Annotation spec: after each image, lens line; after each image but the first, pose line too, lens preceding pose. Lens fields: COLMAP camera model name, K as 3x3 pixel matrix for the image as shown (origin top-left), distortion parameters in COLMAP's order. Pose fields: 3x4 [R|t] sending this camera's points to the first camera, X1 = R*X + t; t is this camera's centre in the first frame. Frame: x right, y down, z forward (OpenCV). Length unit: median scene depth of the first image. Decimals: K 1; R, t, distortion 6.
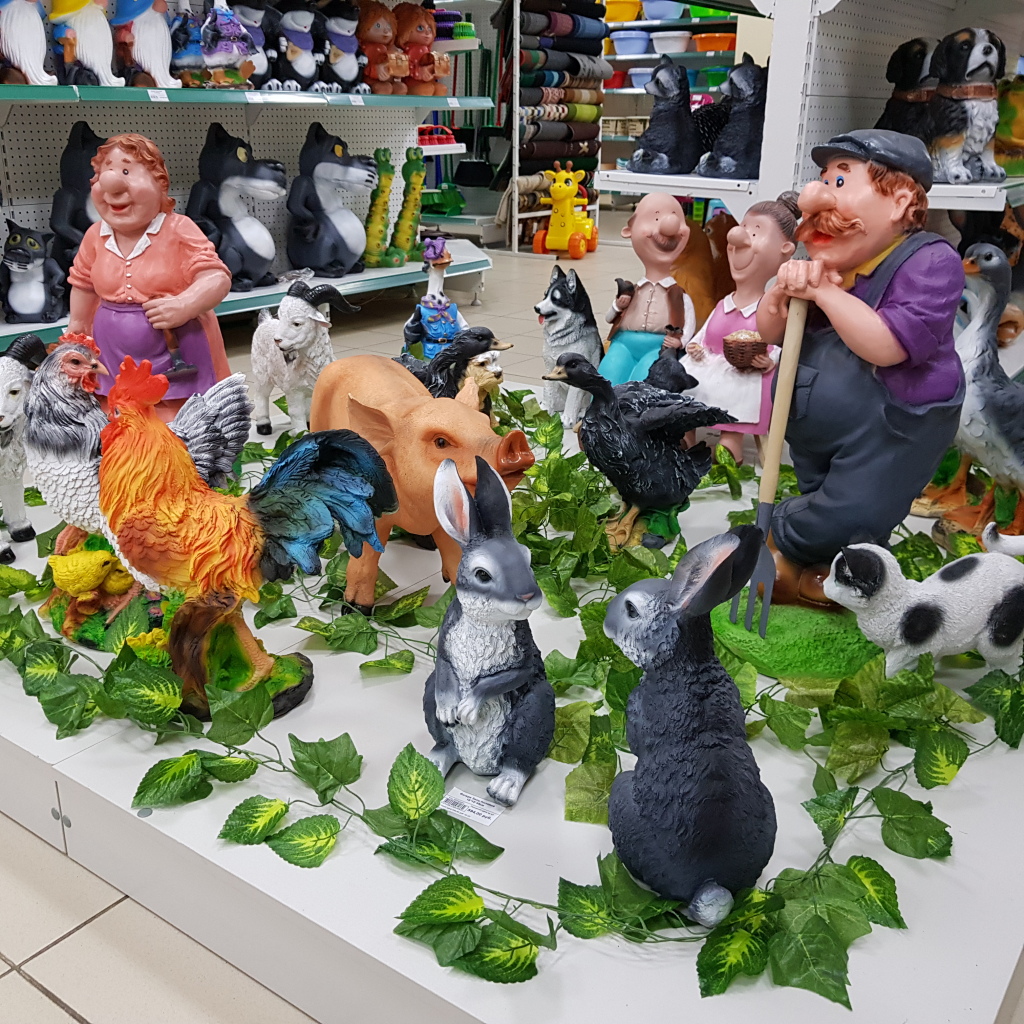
lens RADIAL K [[1080.6, 0, 483.8], [0, 1080.6, 507.4], [0, 0, 1]] dist [0.016852, 0.000000]
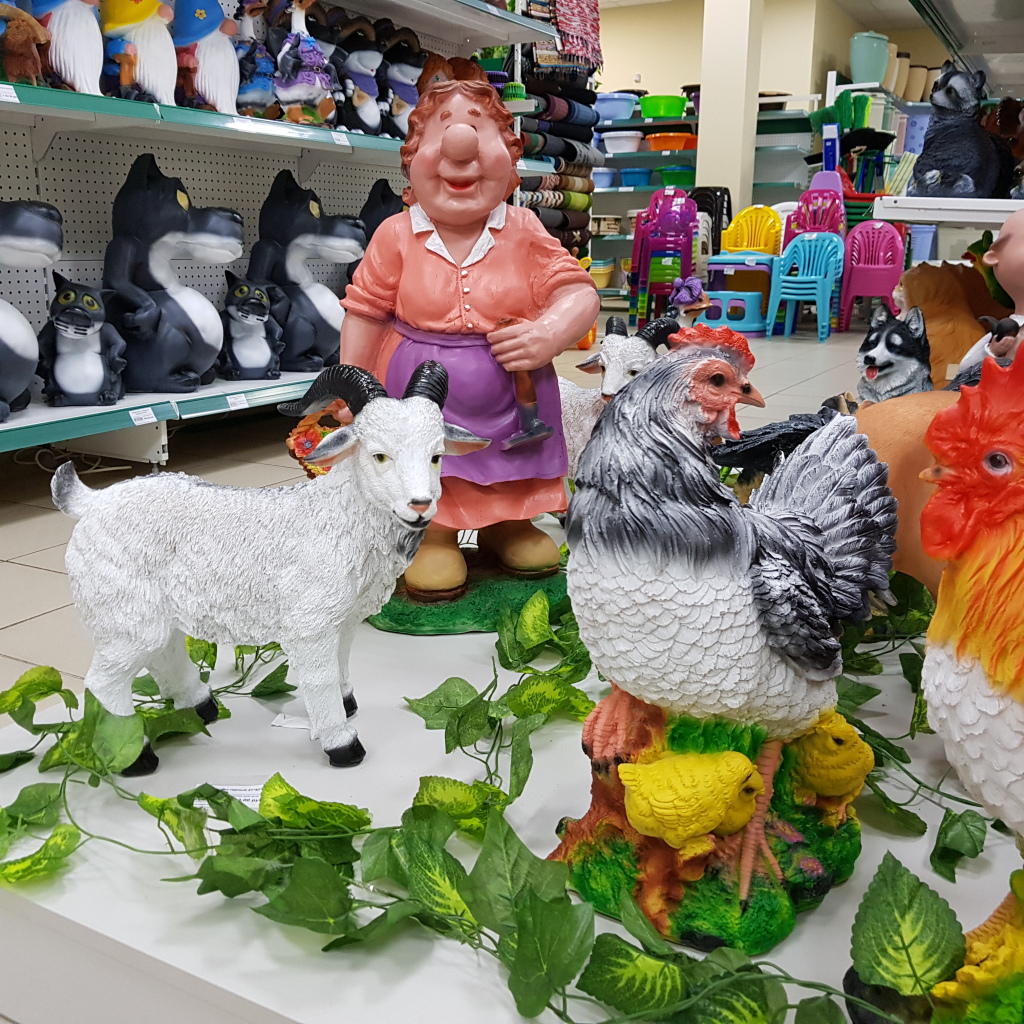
lens RADIAL K [[1080.6, 0, 492.0], [0, 1080.6, 503.6], [0, 0, 1]] dist [0.016852, 0.000000]
pose [[0.992300, -0.023645, 0.121580, -0.333740], [0.036156, 0.994153, -0.101750, -0.017995], [-0.118464, 0.105363, 0.987353, 0.320132]]
